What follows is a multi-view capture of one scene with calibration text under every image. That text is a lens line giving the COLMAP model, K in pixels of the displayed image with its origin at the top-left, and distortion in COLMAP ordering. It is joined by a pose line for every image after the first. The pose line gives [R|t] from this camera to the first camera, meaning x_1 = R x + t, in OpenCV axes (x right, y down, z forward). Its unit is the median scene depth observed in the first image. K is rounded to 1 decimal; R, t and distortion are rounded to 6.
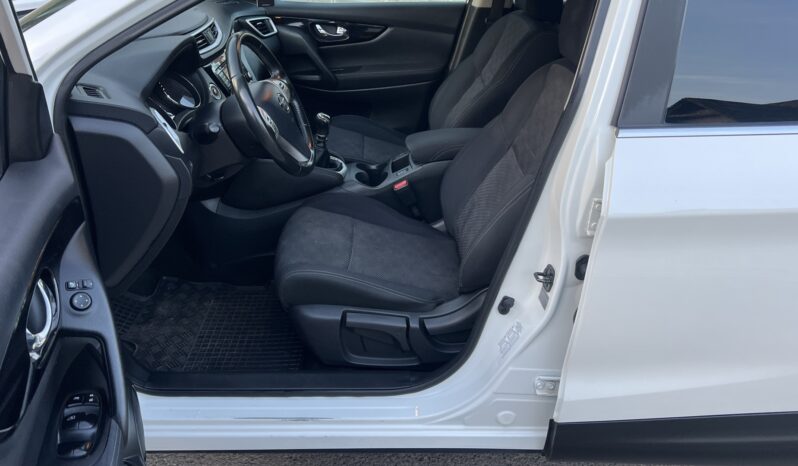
lens RADIAL K [[614.3, 0, 399.0], [0, 614.3, 233.0], [0, 0, 1]] dist [0.064931, -0.074245]
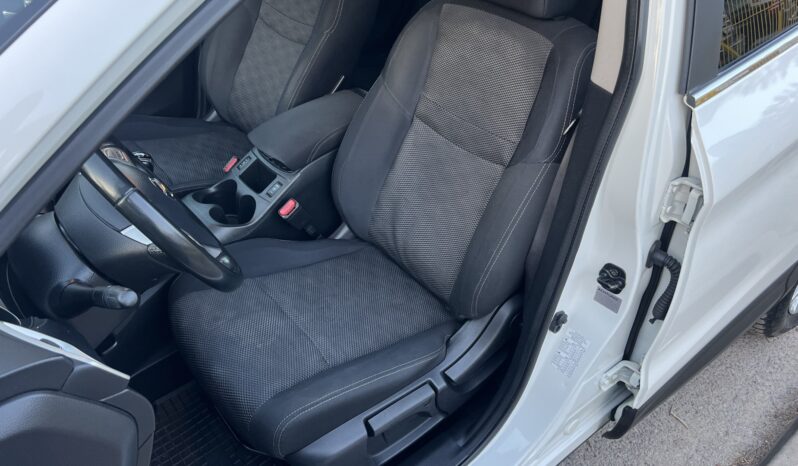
lens RADIAL K [[614.3, 0, 399.0], [0, 614.3, 233.0], [0, 0, 1]] dist [0.064931, -0.074245]
pose [[0.798267, -0.415163, 0.436360, -0.256889], [0.324124, 0.906741, 0.269749, -0.235193], [-0.507655, -0.073897, 0.858385, 0.328049]]
